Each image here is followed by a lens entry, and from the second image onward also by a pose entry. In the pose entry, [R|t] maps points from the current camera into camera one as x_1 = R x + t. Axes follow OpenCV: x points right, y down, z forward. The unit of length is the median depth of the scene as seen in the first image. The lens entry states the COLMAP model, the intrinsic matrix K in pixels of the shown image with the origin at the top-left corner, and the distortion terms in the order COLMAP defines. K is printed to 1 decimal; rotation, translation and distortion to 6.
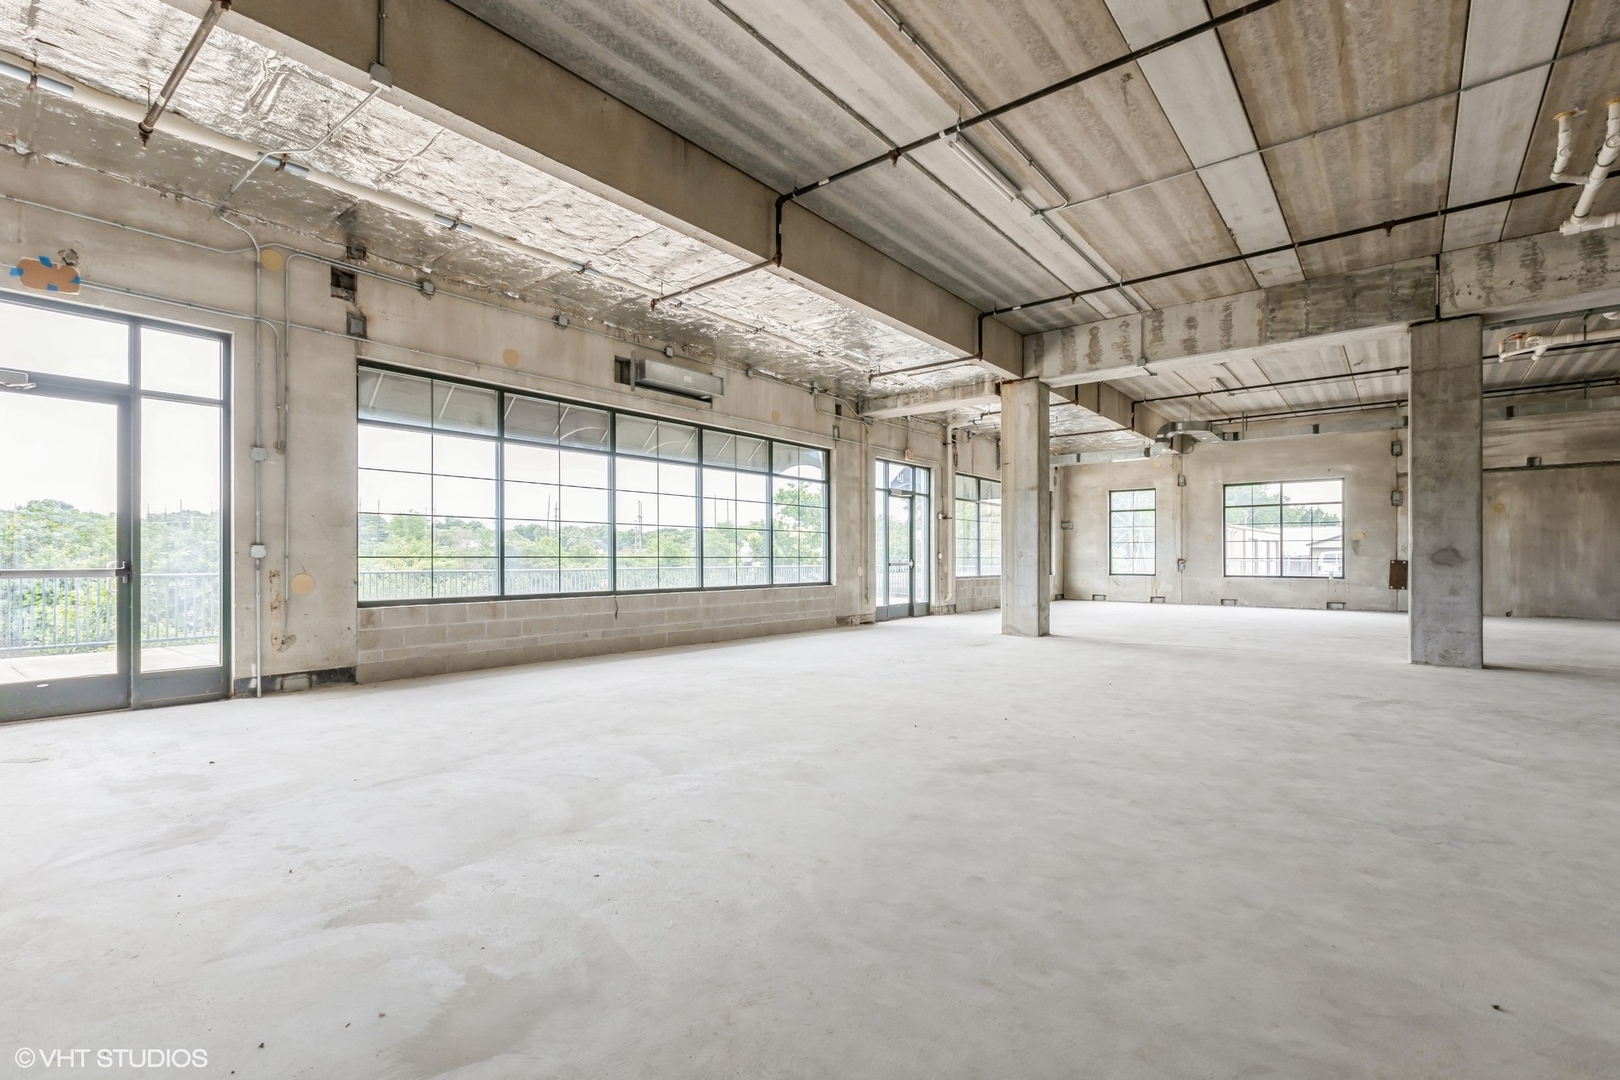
lens RADIAL K [[728.7, 0, 808.2], [0, 728.7, 556.2], [0, 0, 1]] dist [0.003044, -0.000295]
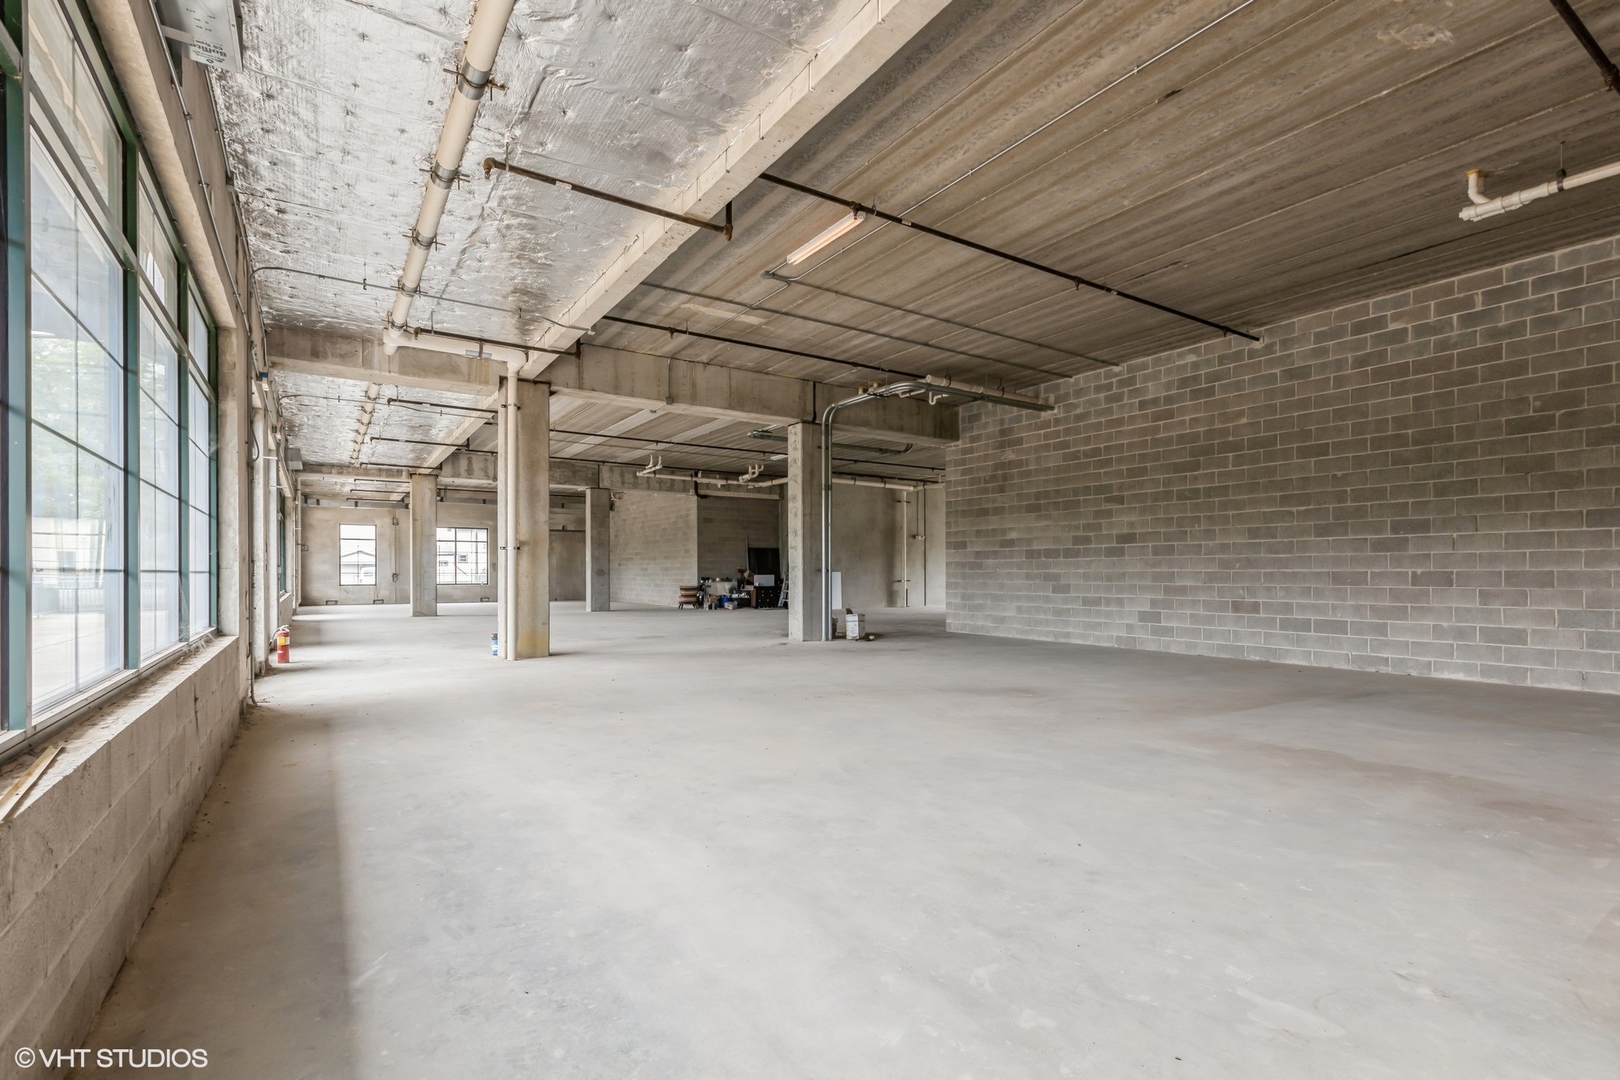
lens RADIAL K [[747.9, 0, 807.1], [0, 747.9, 574.3], [0, 0, 1]] dist [-0.003328, 0.000264]
pose [[0.299865, -0.003081, 0.953977, -1.378682], [-0.001349, 0.999992, 0.003653, -0.003334], [-0.953981, -0.002382, 0.299859, -0.526906]]
